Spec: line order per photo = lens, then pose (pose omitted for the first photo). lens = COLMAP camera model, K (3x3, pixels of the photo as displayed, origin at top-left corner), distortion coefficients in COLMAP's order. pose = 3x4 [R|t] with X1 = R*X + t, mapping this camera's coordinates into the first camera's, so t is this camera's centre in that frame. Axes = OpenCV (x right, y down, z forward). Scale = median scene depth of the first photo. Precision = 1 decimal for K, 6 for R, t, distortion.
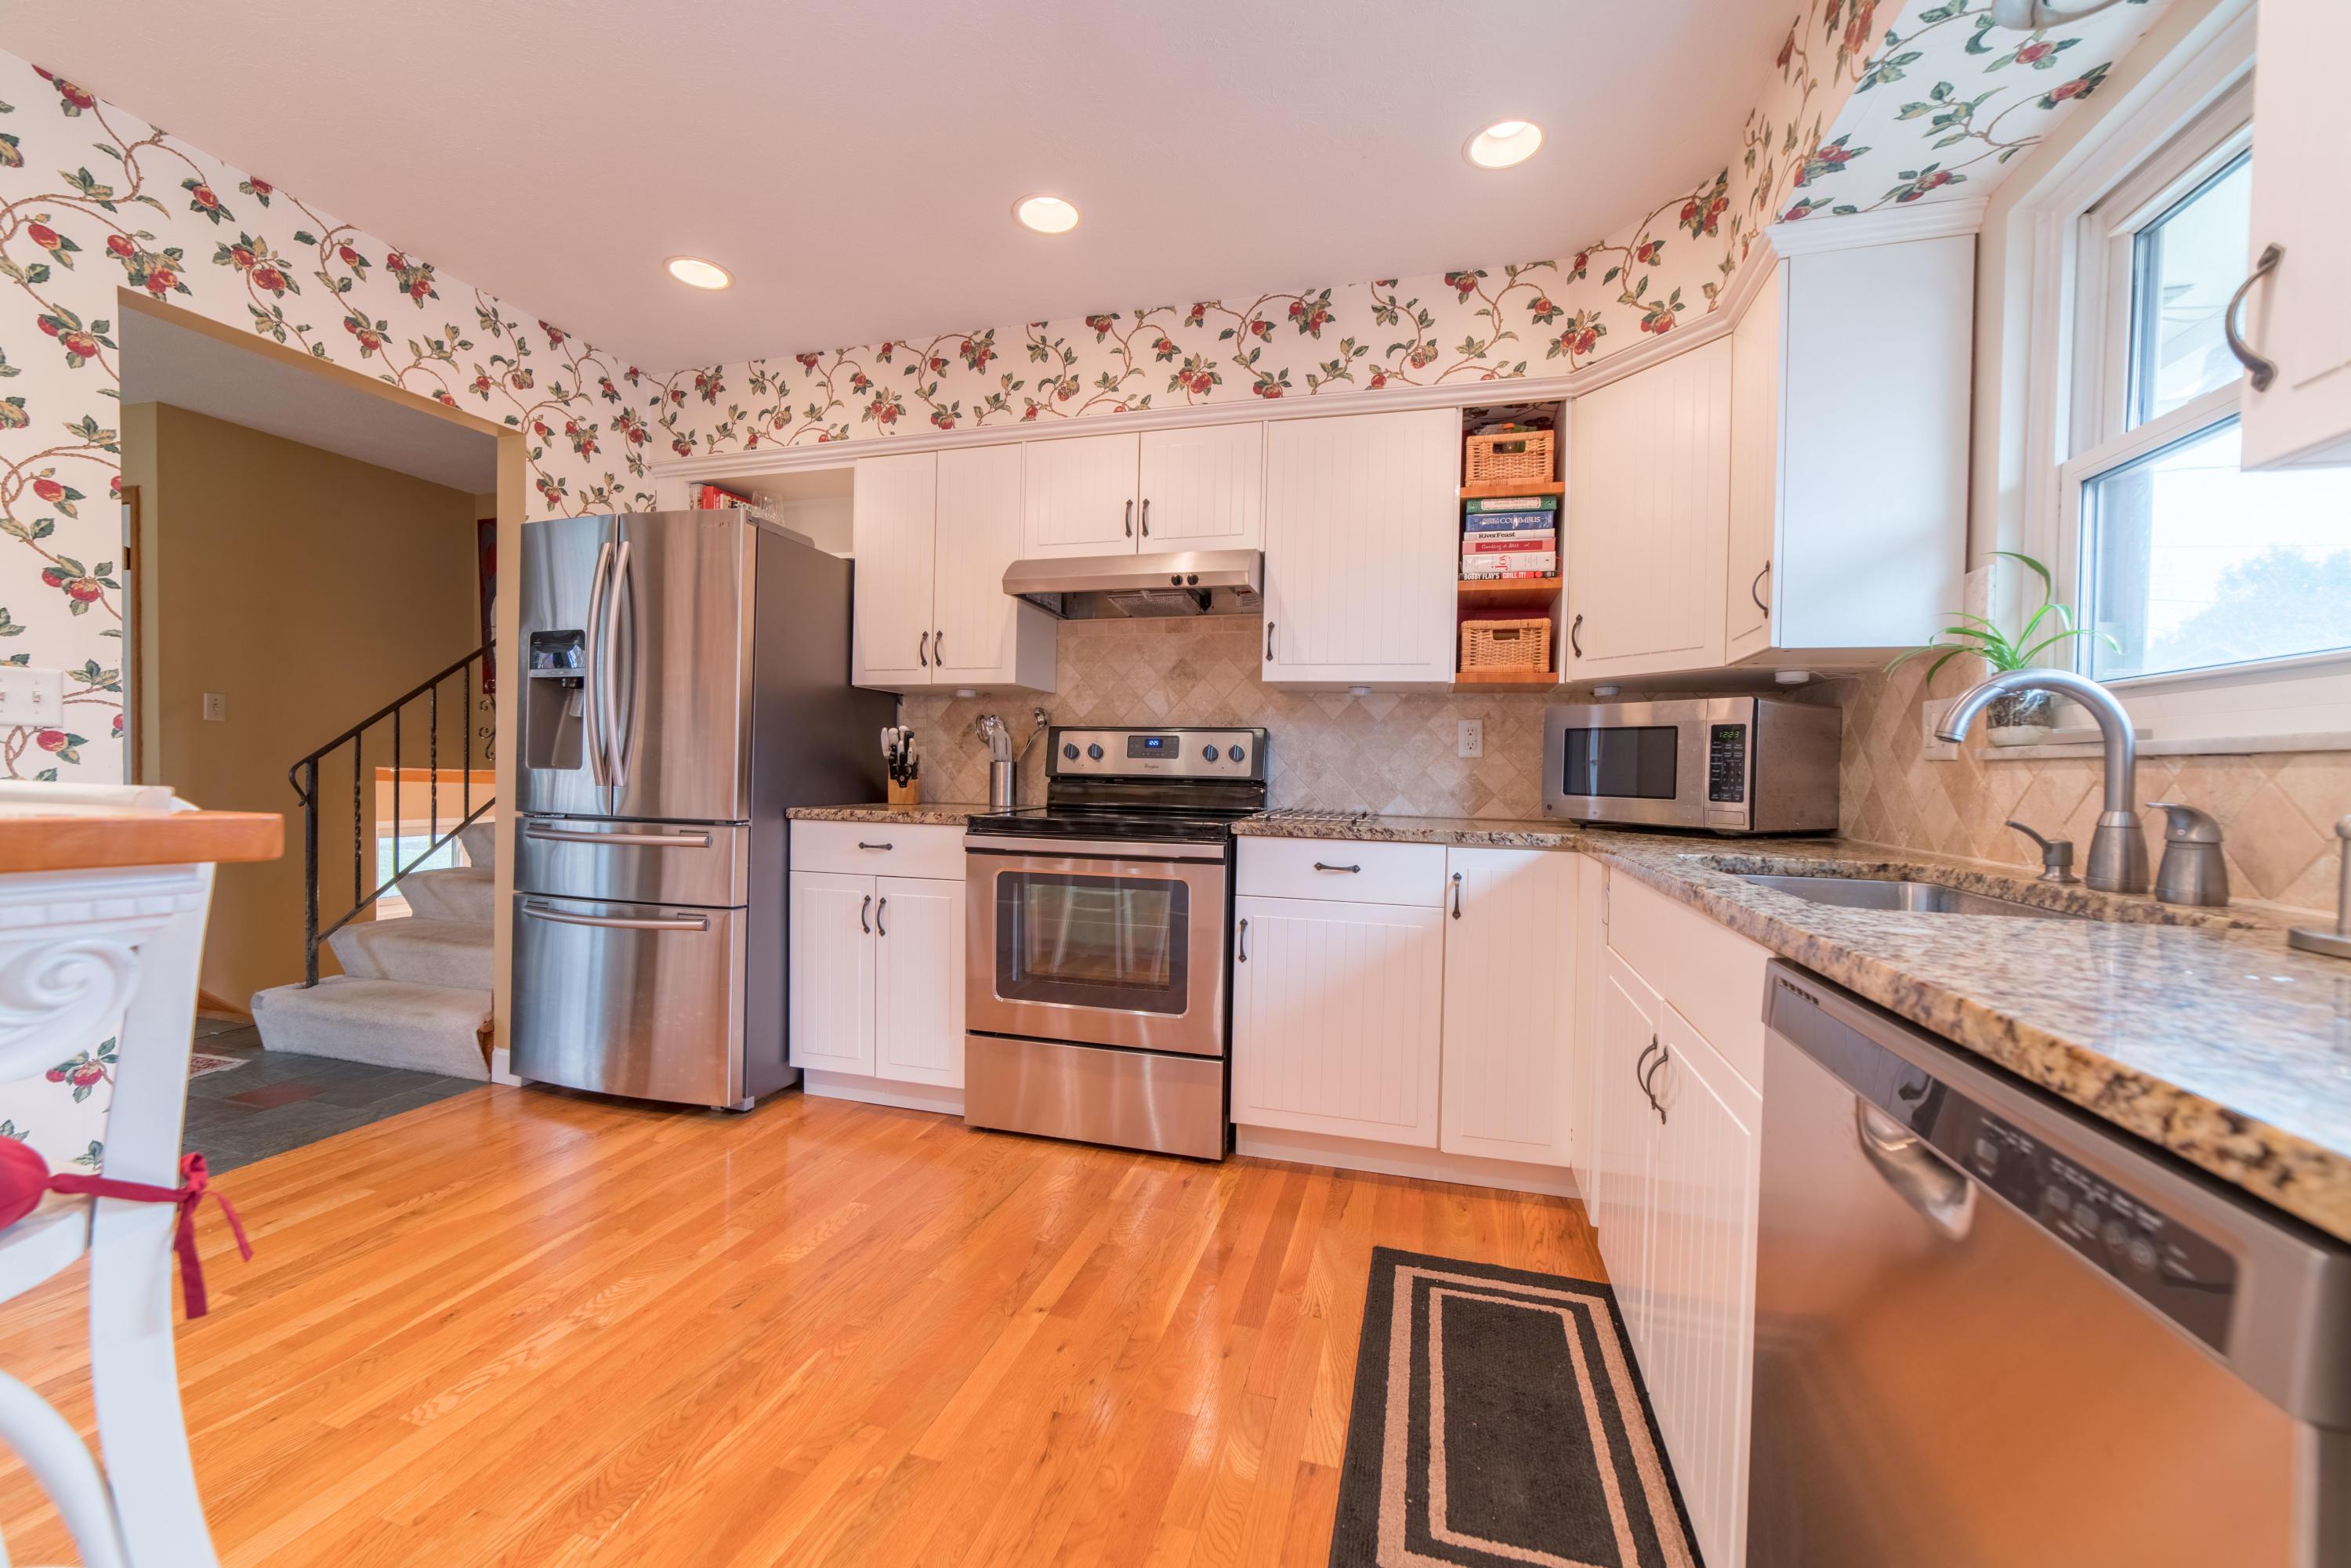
lens RADIAL K [[921.6, 0, 1183.4], [0, 921.6, 787.4], [0, 0, 1]] dist [-0.017312, 0.011165]
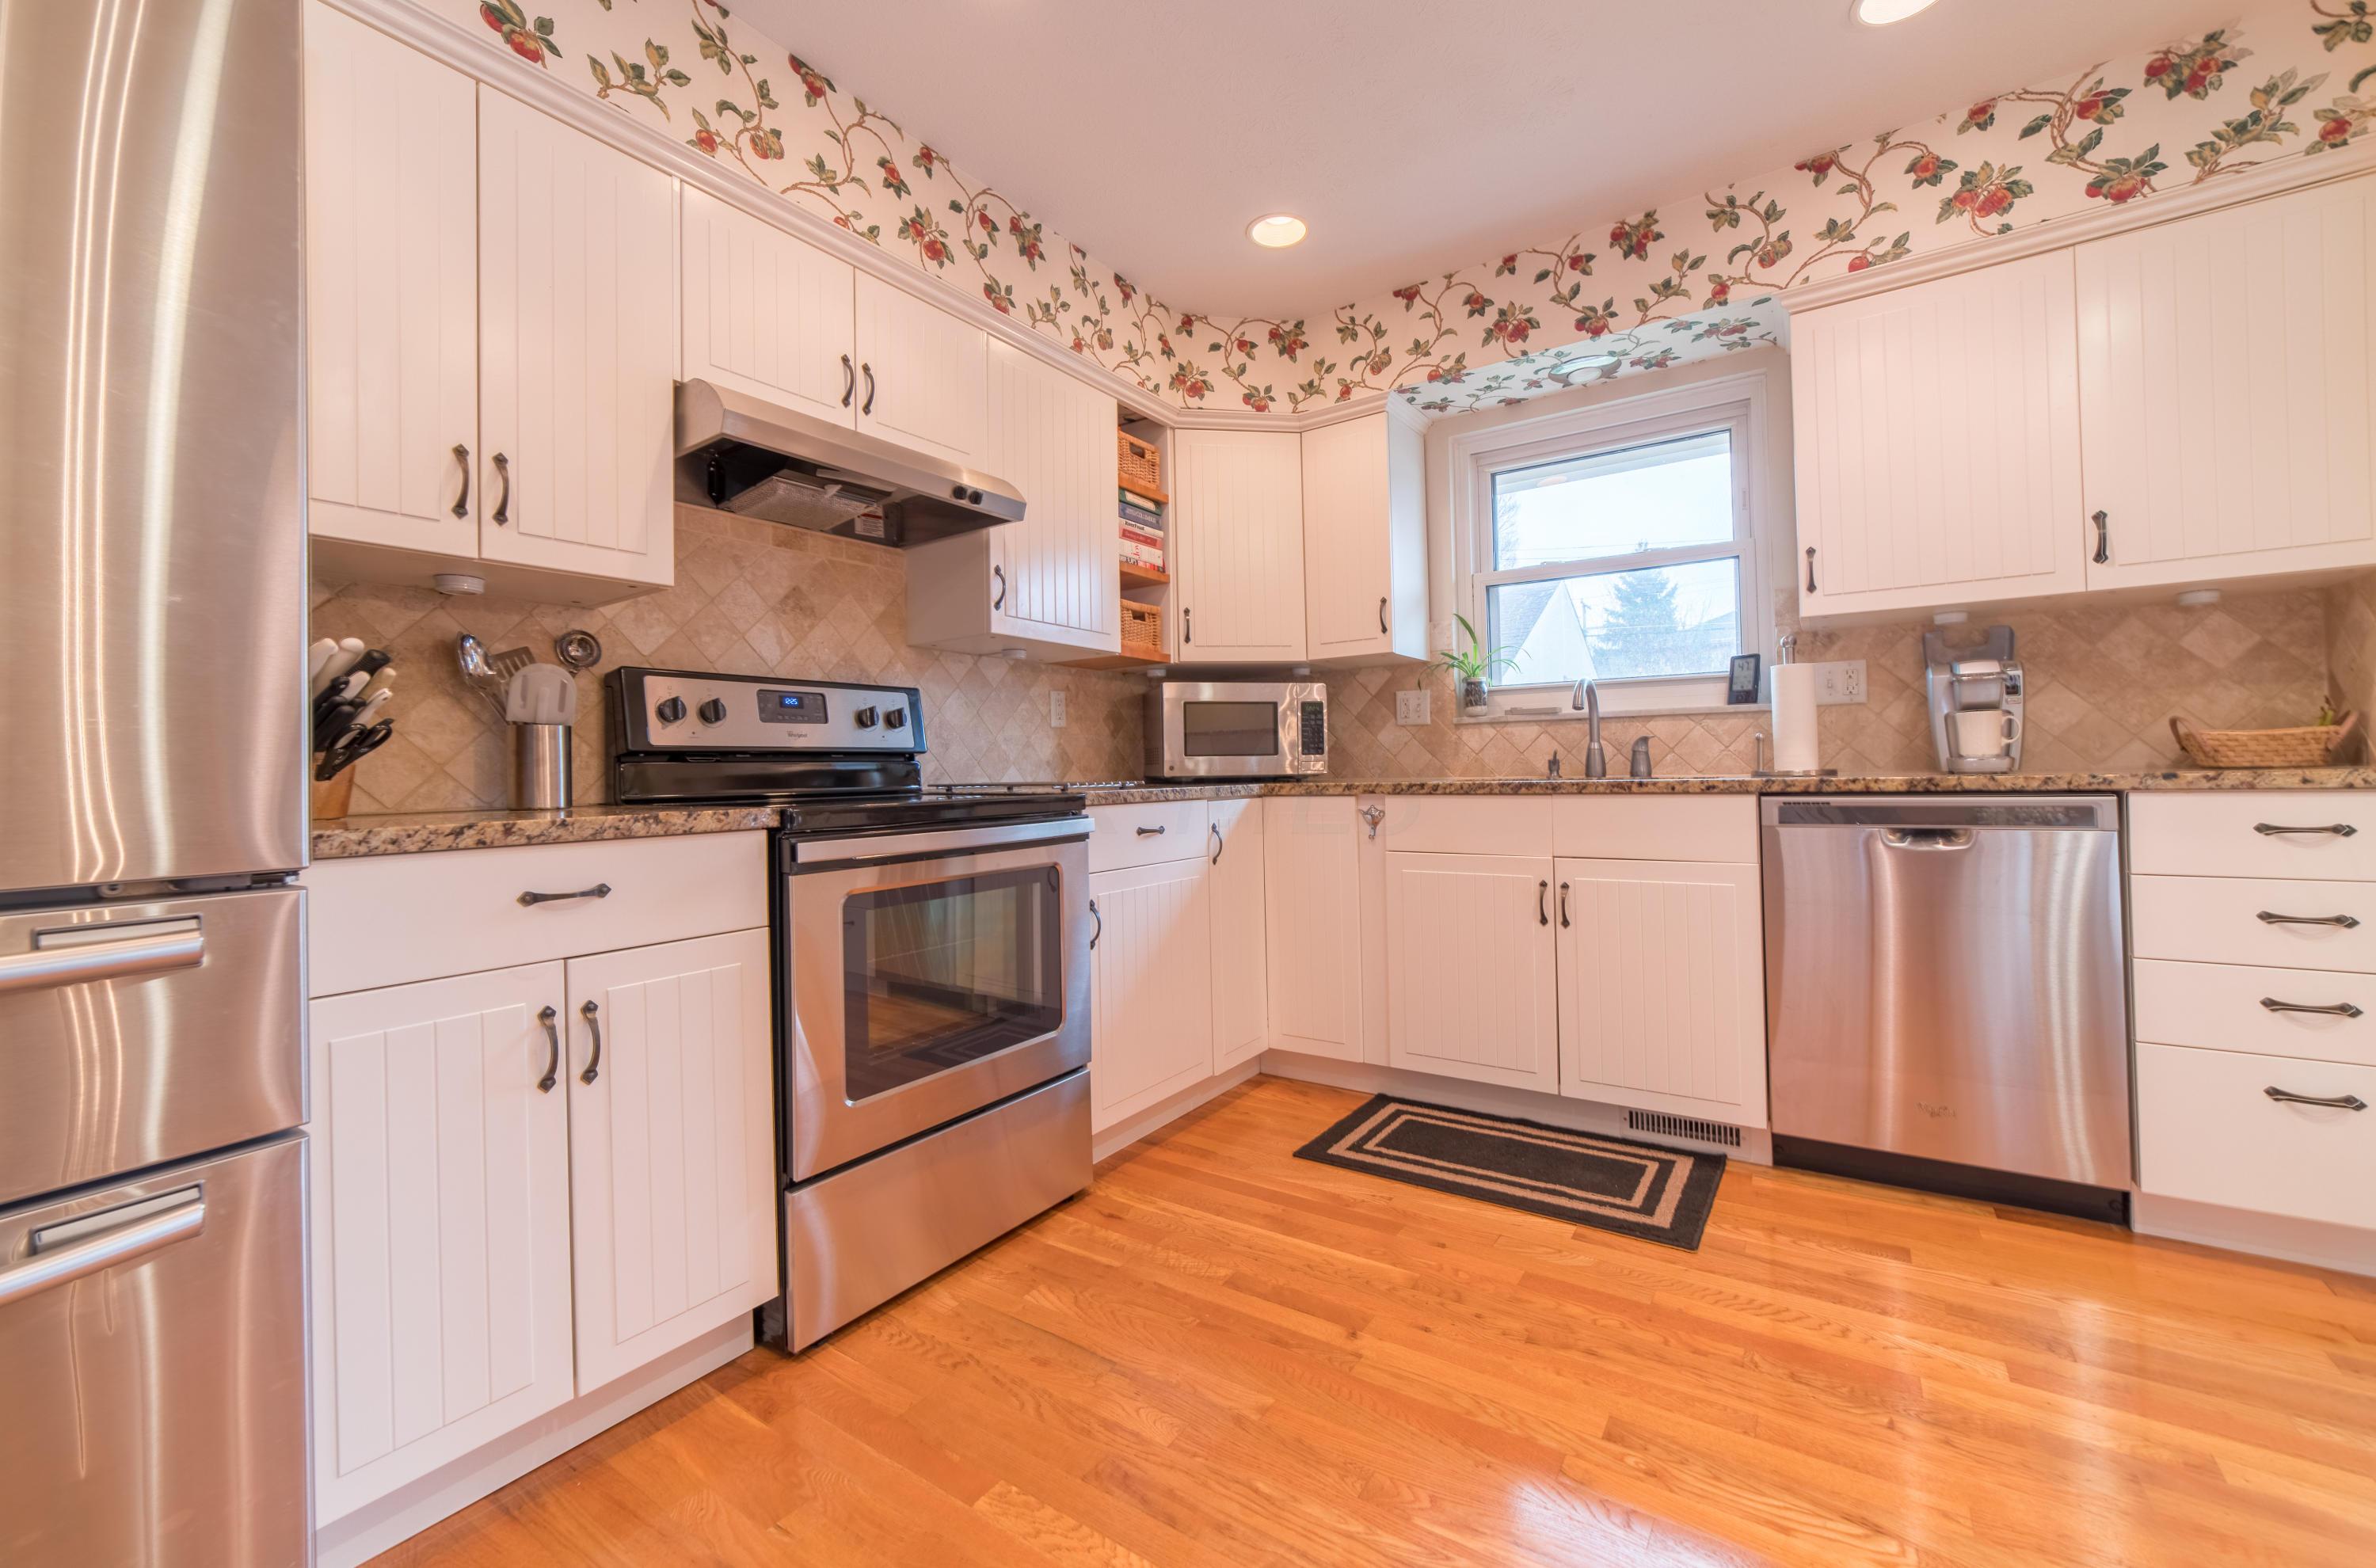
lens RADIAL K [[953.0, 0, 1193.1], [0, 953.0, 754.2], [0, 0, 1]] dist [-0.001511, 0.006129]
pose [[0.315833, -0.010966, 0.948751, -0.720655], [0.044841, 0.998988, -0.003381, 0.008890], [-0.947755, 0.043611, 0.316005, 0.566078]]
